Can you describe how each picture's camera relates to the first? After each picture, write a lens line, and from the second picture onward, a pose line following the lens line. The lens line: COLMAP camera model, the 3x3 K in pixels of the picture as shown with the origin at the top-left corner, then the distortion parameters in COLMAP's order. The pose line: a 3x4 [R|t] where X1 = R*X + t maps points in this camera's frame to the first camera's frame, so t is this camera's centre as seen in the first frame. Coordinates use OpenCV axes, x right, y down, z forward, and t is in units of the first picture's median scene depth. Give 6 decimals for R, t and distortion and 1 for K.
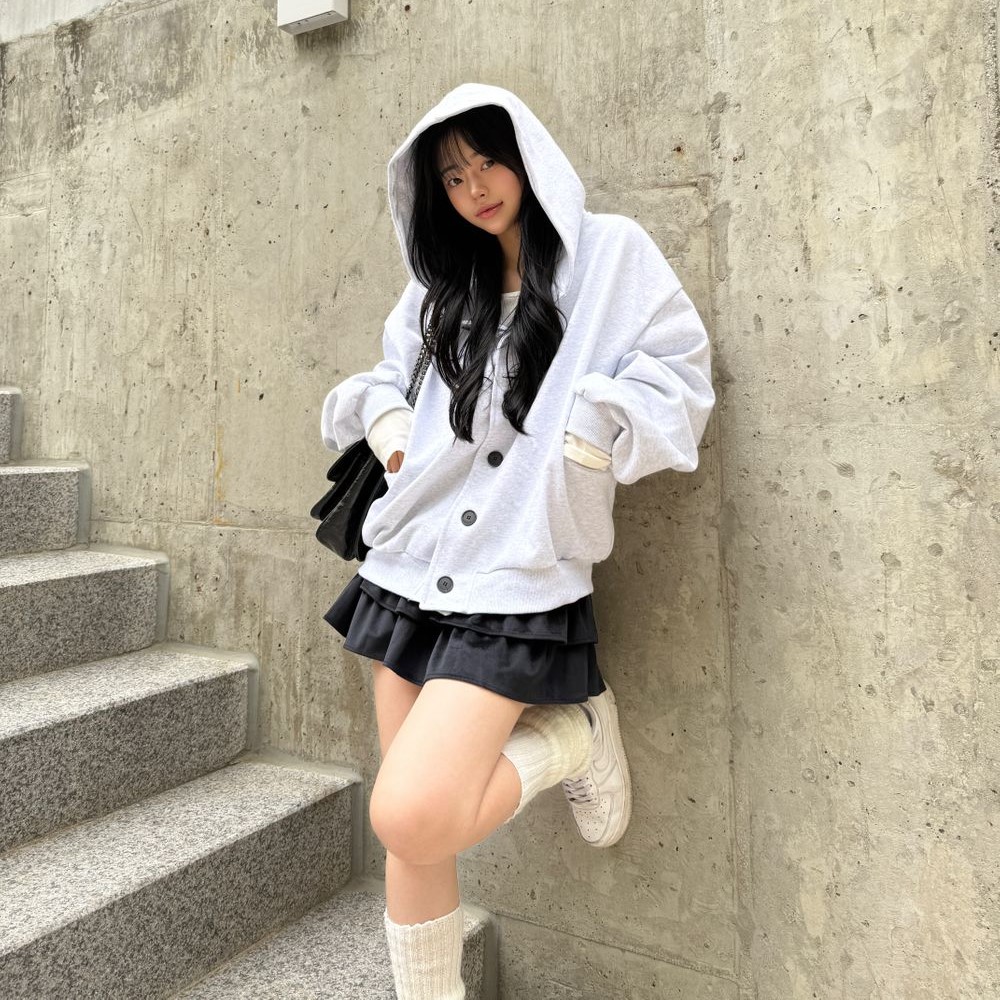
lens RADIAL K [[964.0, 0, 498.5], [0, 964.0, 340.3], [0, 0, 1]] dist [-0.003591, 0.007658]
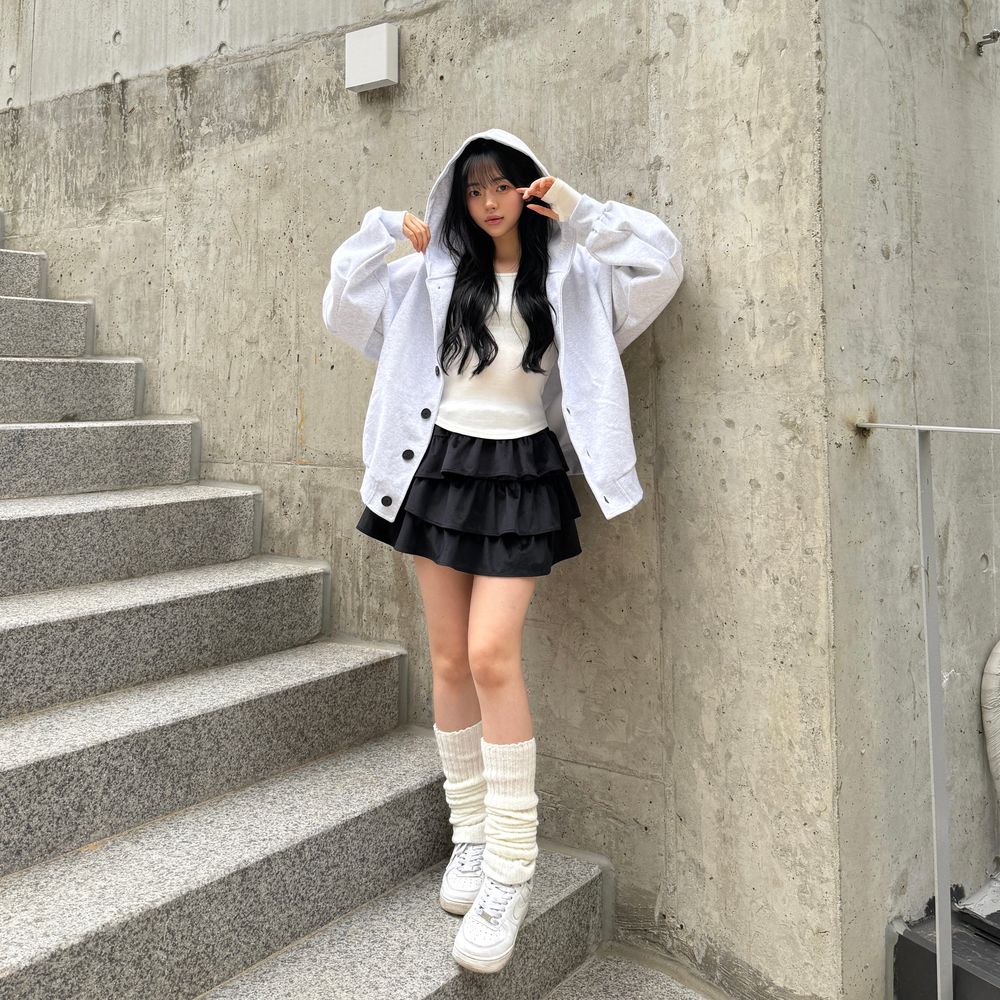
lens RADIAL K [[1087.7, 0, 467.1], [0, 1087.7, 285.8], [0, 0, 1]] dist [0.093595, -0.148879]
pose [[0.995082, -0.000691, -0.099052, 0.107007], [0.000030, 0.999978, -0.006680, -0.054382], [0.099054, 0.006644, 0.995060, -0.593362]]
